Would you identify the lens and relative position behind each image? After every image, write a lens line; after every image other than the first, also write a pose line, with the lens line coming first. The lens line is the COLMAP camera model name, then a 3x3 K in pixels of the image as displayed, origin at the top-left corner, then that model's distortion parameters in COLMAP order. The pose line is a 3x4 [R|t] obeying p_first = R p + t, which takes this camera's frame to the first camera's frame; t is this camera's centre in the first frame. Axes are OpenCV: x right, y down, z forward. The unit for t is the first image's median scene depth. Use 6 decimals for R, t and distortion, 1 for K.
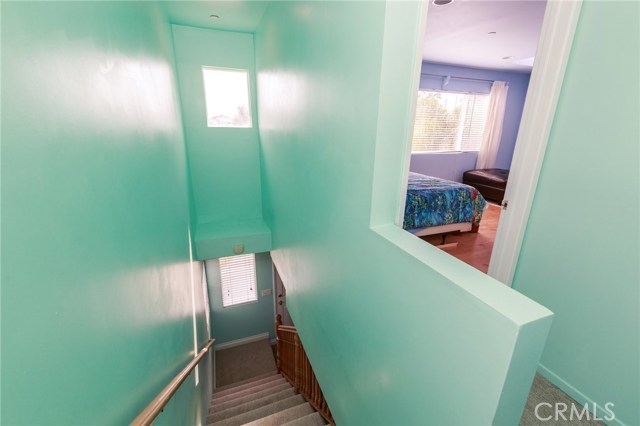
lens RADIAL K [[277.4, 0, 317.1], [0, 277.4, 207.5], [0, 0, 1]] dist [-0.000727, 0.000269]
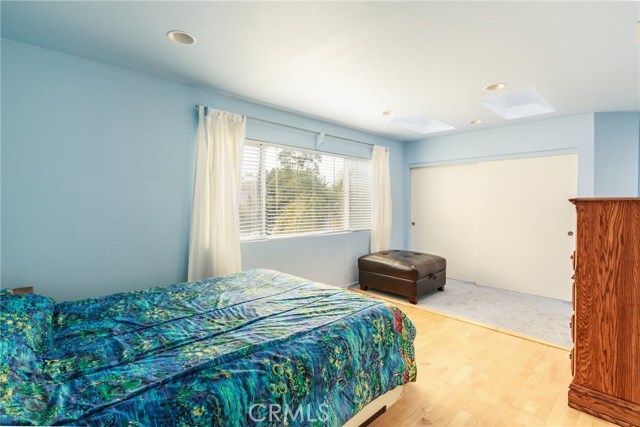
lens RADIAL K [[307.2, 0, 321.0], [0, 307.2, 201.0], [0, 0, 1]] dist [0.000579, 0.000012]
pose [[0.921010, -0.011336, 0.389373, 0.228779], [0.124145, 0.955996, -0.265817, -0.124842], [-0.369226, 0.293159, 0.881890, 0.504958]]
